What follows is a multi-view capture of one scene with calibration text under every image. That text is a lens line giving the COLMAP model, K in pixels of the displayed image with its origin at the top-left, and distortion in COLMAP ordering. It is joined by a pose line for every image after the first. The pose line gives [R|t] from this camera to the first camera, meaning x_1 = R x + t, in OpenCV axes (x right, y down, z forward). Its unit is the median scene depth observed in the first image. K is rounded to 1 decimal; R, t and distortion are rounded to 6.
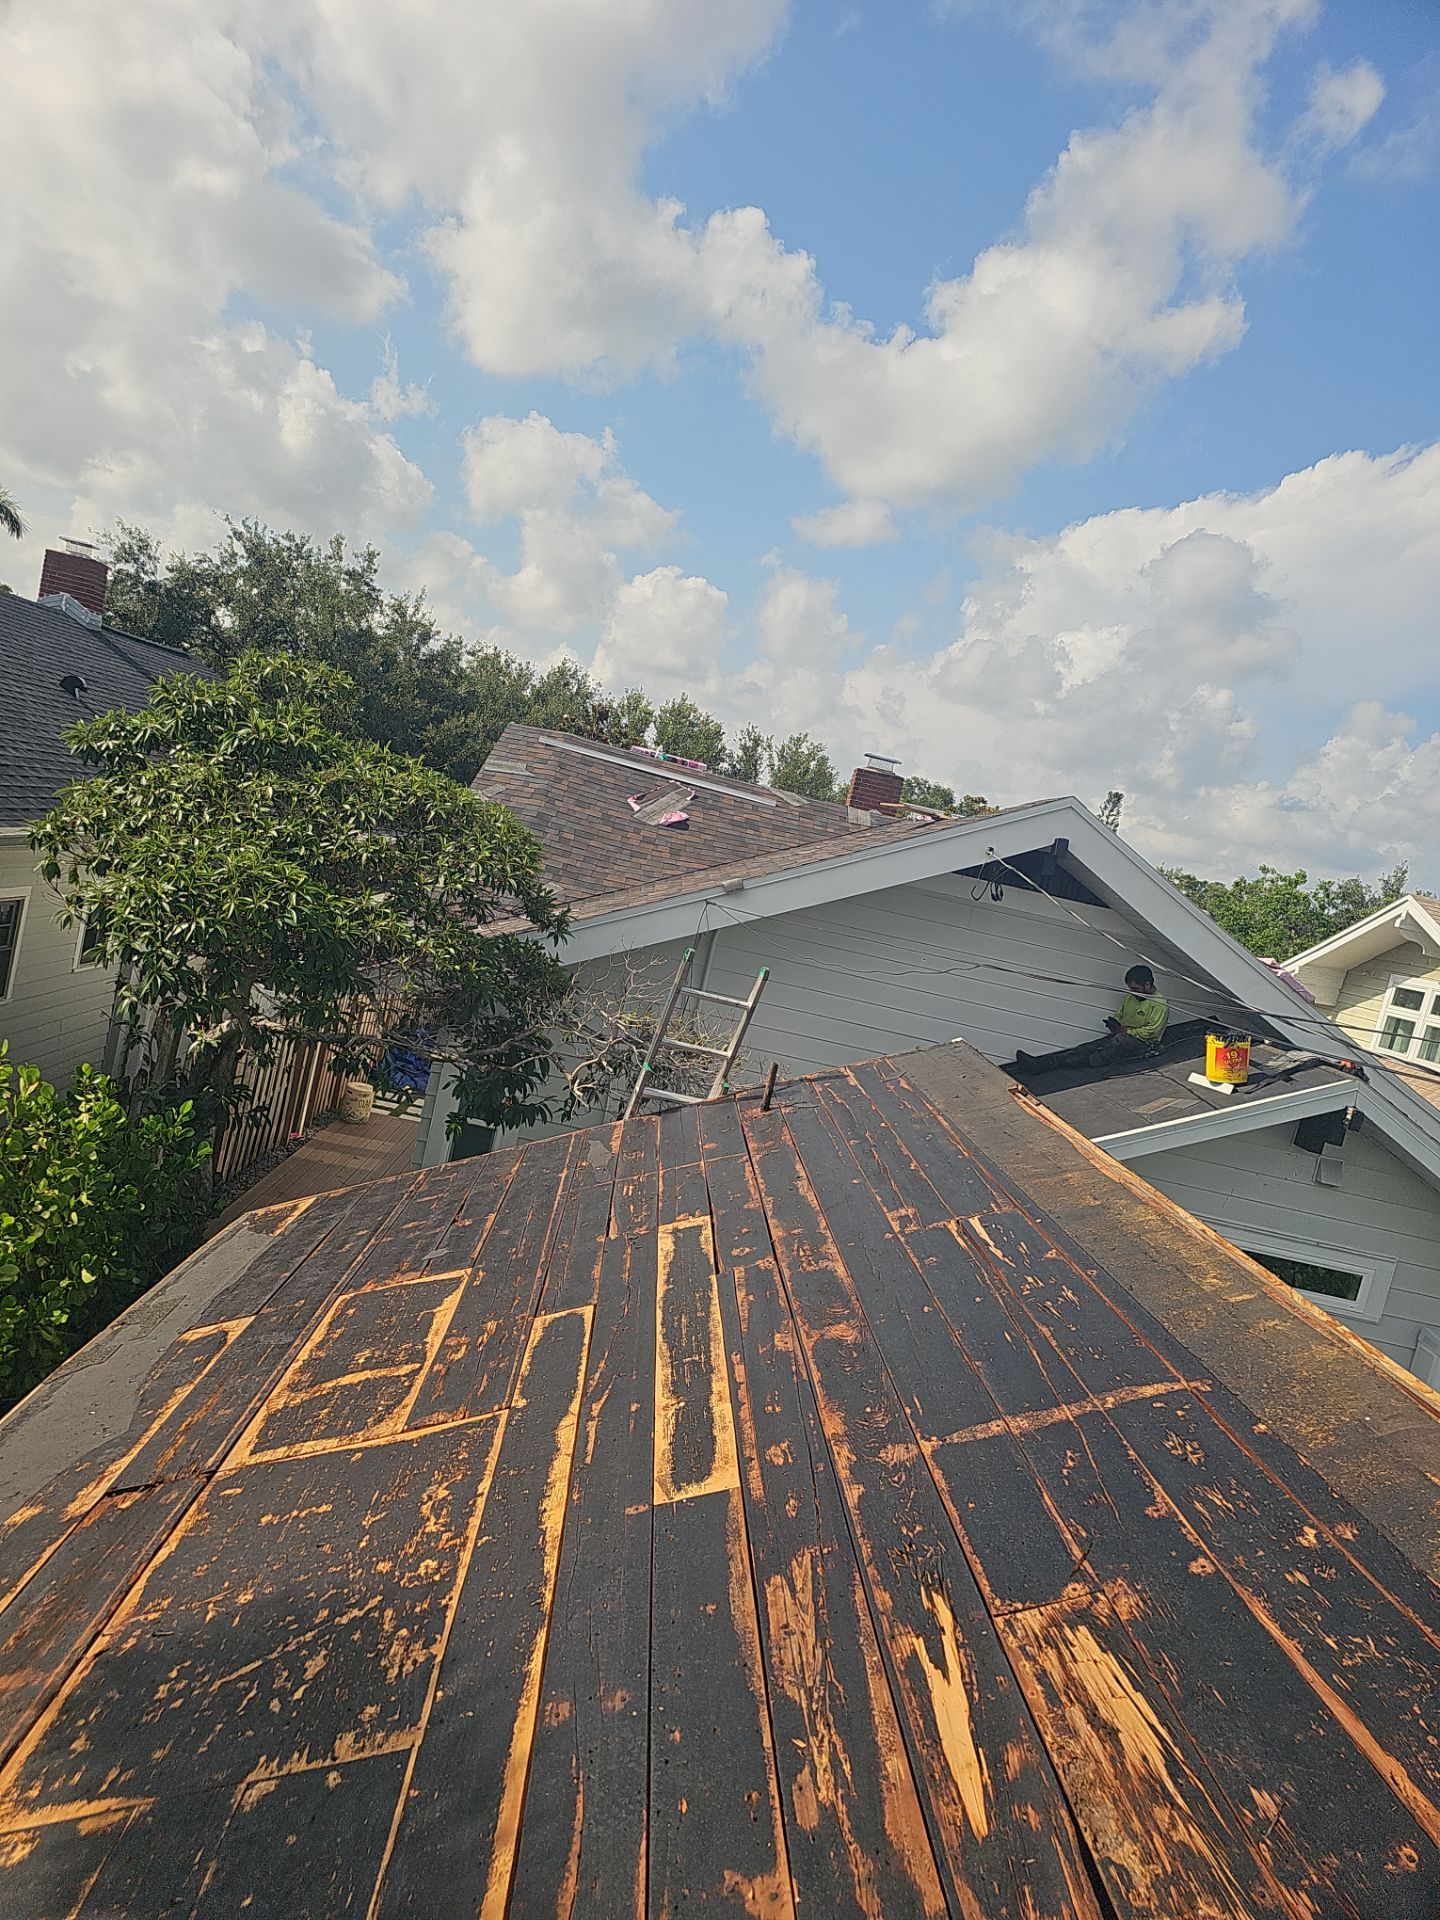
lens RADIAL K [[1284.8, 0, 727.2], [0, 1284.8, 958.1], [0, 0, 1]] dist [0.127682, -0.062040]
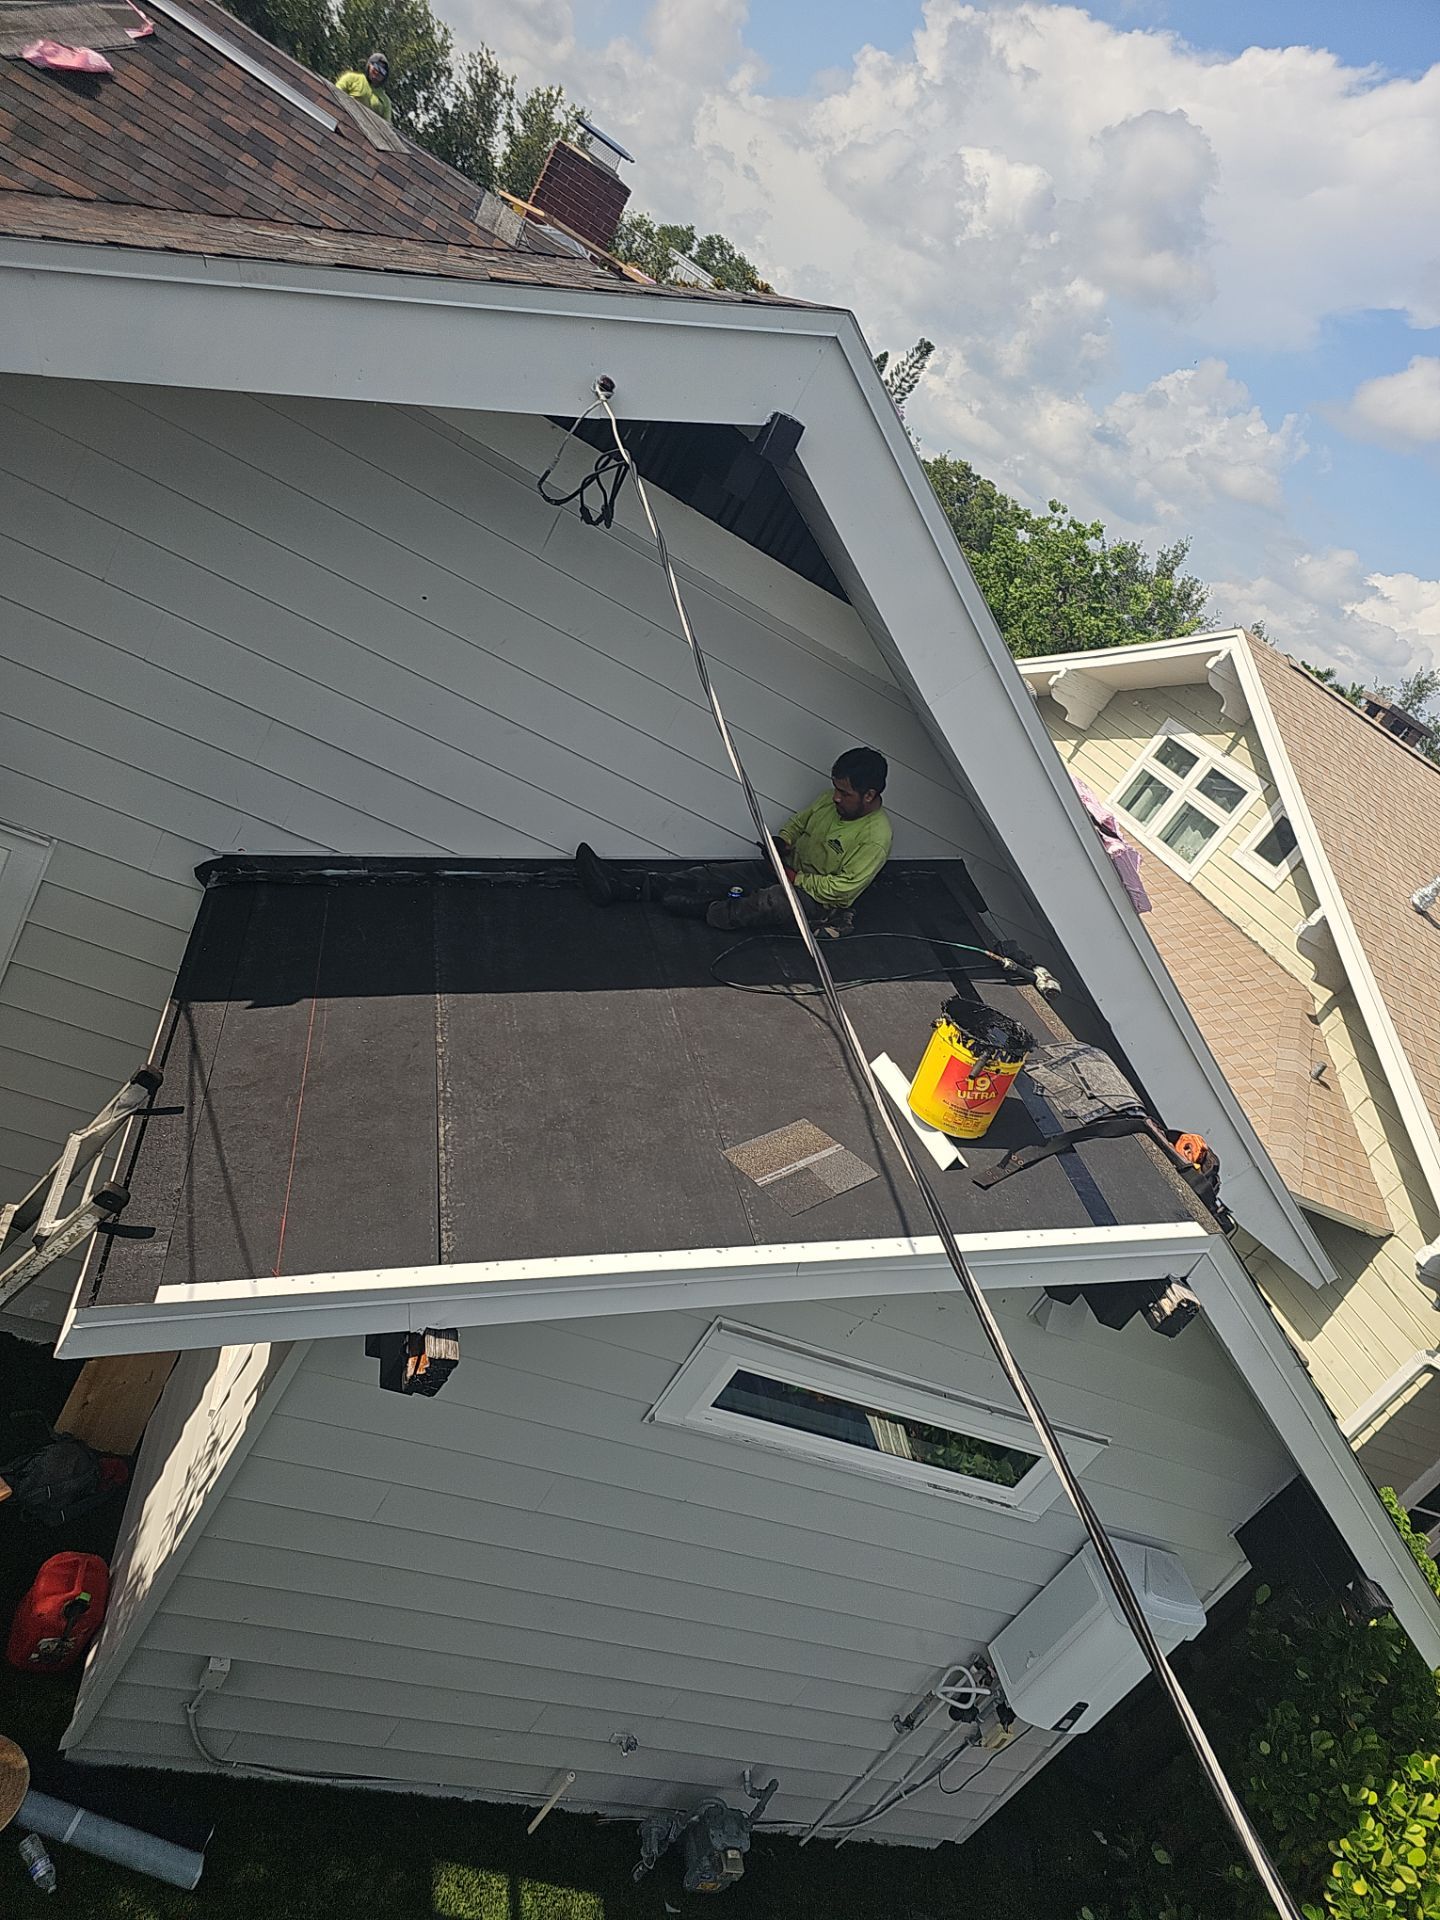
lens RADIAL K [[1284.8, 0, 727.2], [0, 1284.8, 958.1], [0, 0, 1]] dist [0.127682, -0.062040]
pose [[0.941297, 0.203057, 0.269681, 0.267738], [-0.288235, 0.899289, 0.328936, -0.112335], [-0.175729, -0.387358, 0.905027, 0.932745]]
